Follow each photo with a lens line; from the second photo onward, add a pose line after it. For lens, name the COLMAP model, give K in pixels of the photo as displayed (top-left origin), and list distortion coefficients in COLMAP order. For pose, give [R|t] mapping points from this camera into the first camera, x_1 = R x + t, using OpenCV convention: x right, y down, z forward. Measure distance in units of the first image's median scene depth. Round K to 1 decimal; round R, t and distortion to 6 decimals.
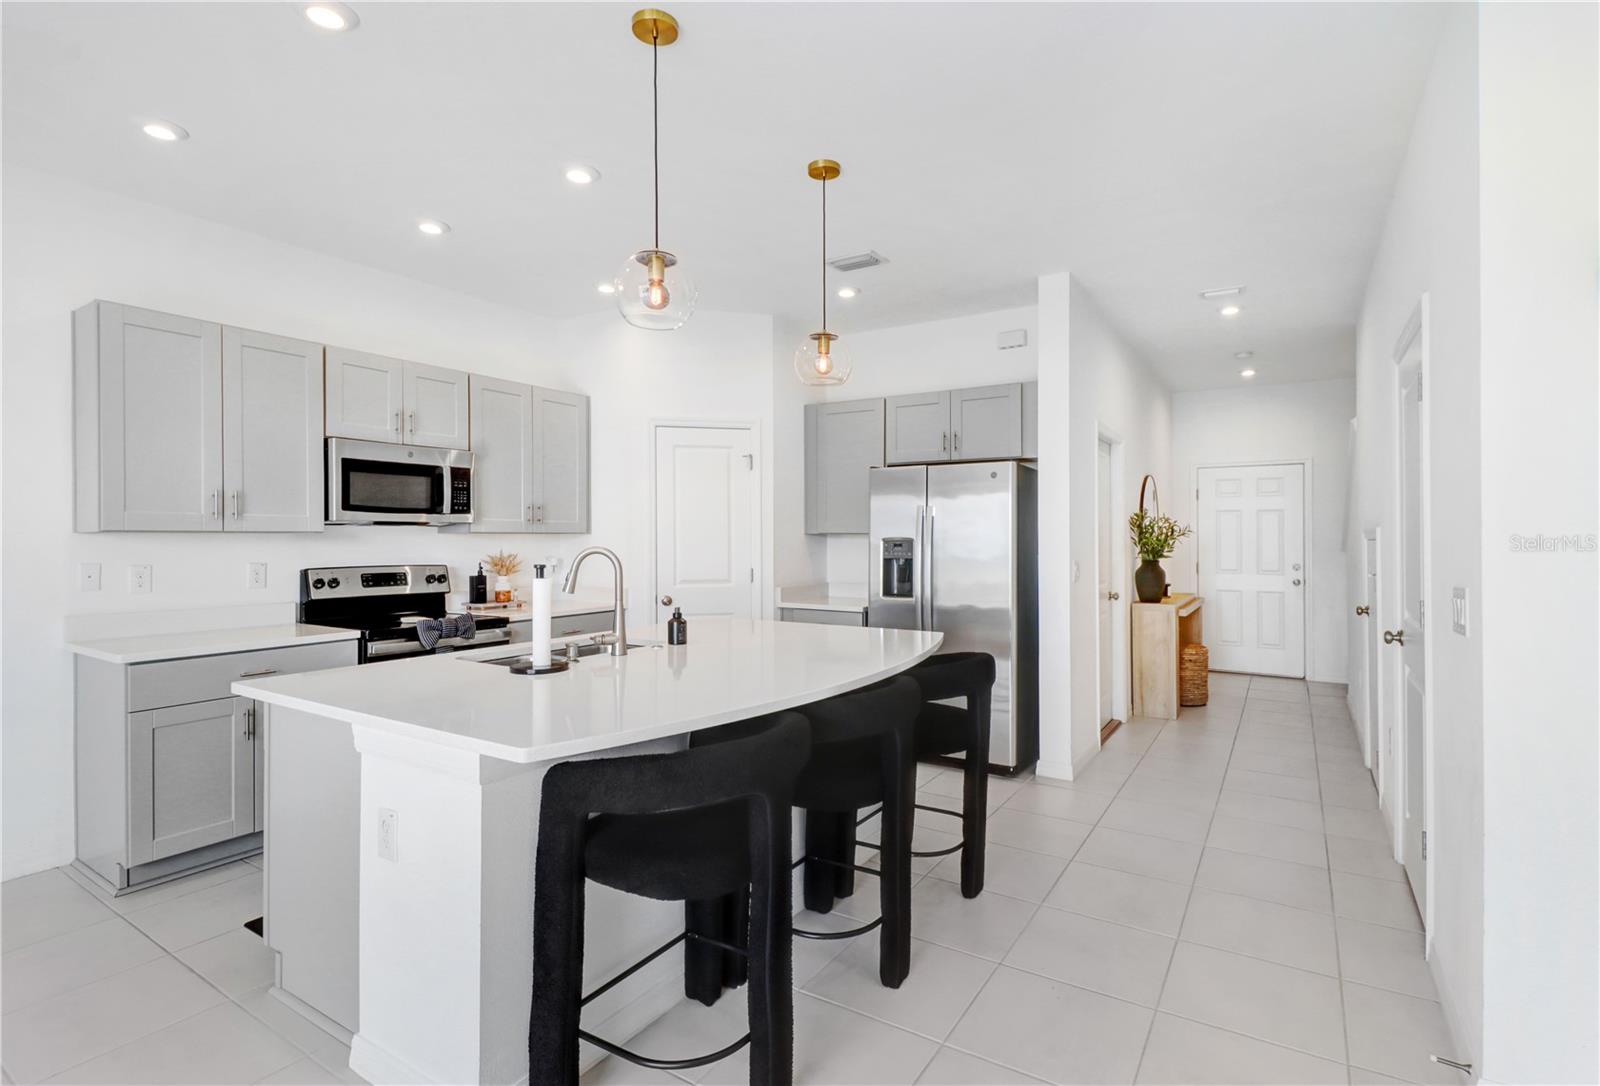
lens RADIAL K [[759.2, 0, 838.0], [0, 759.2, 533.8], [0, 0, 1]] dist [0.001593, -0.000133]
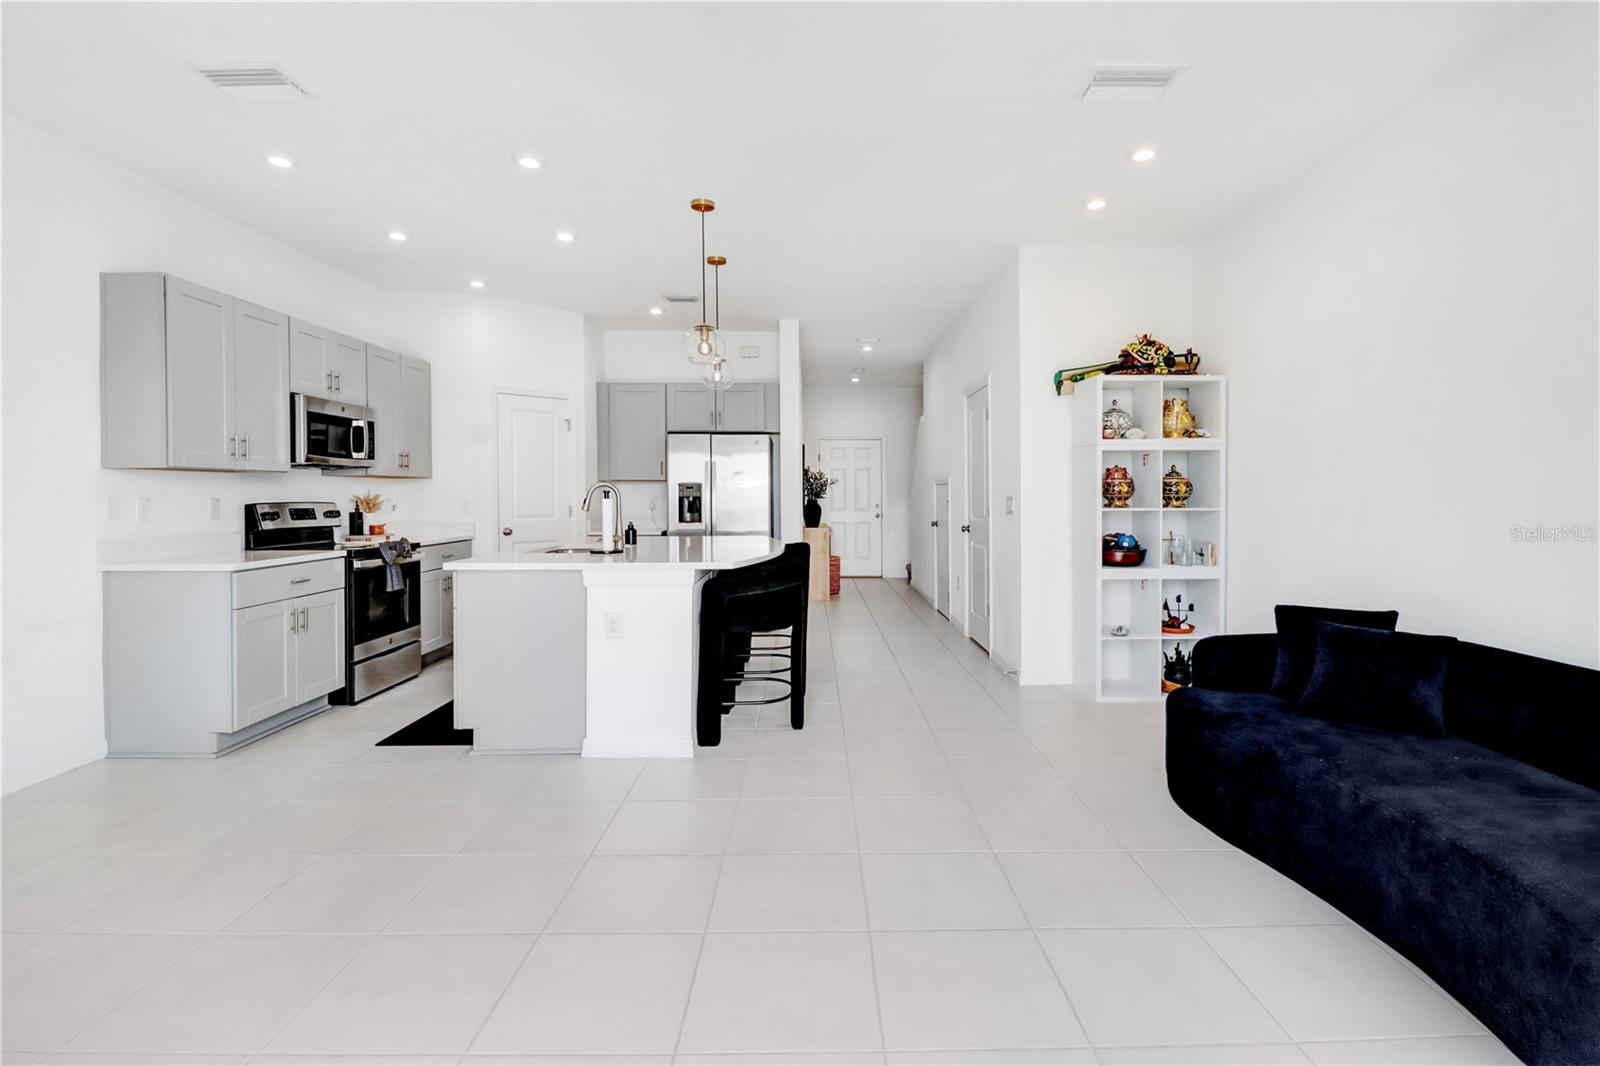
lens RADIAL K [[749.3, 0, 819.5], [0, 749.3, 501.1], [0, 0, 1]] dist [0.001350, 0.000085]
pose [[0.845905, -0.006229, 0.533297, -0.490520], [0.000205, 0.999936, 0.011355, 0.025085], [-0.533333, -0.009496, 0.845852, -0.367633]]
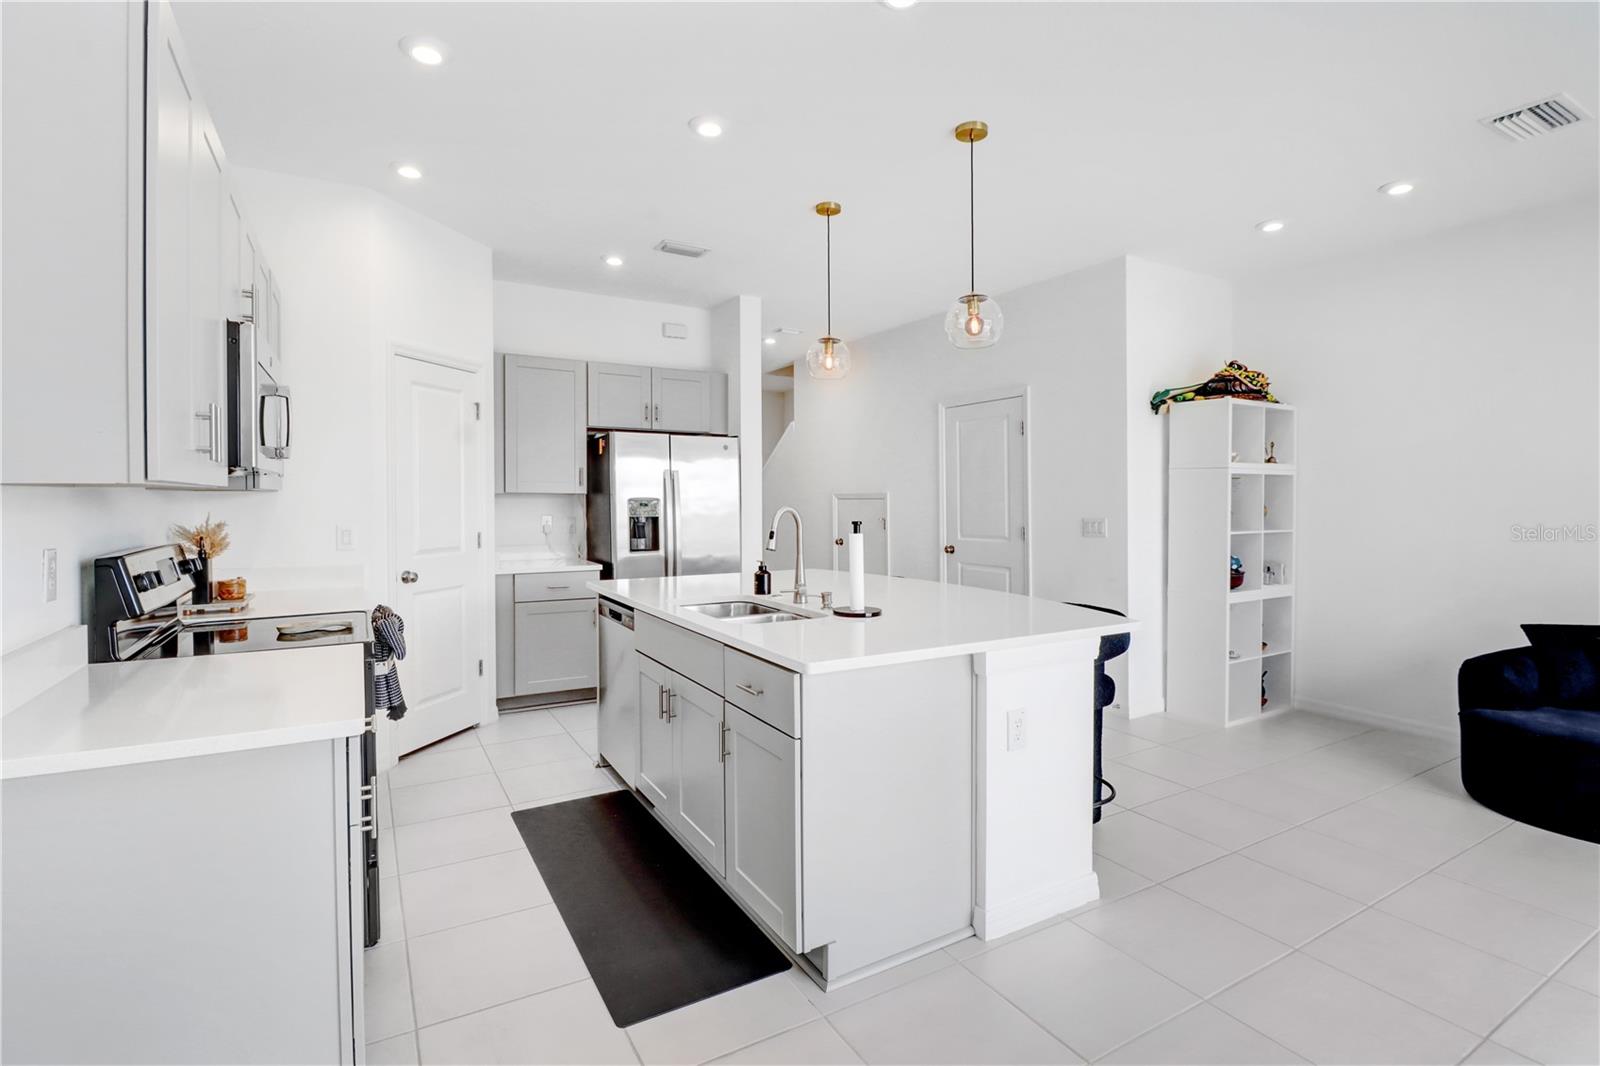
lens RADIAL K [[761.3, 0, 800.2], [0, 761.3, 499.3], [0, 0, 1]] dist [-0.003310, -0.000291]
pose [[0.479380, -0.000164, 0.877607, -0.787856], [-0.004677, 0.999985, 0.002742, 0.003638], [-0.877595, -0.005419, 0.479372, 0.281337]]
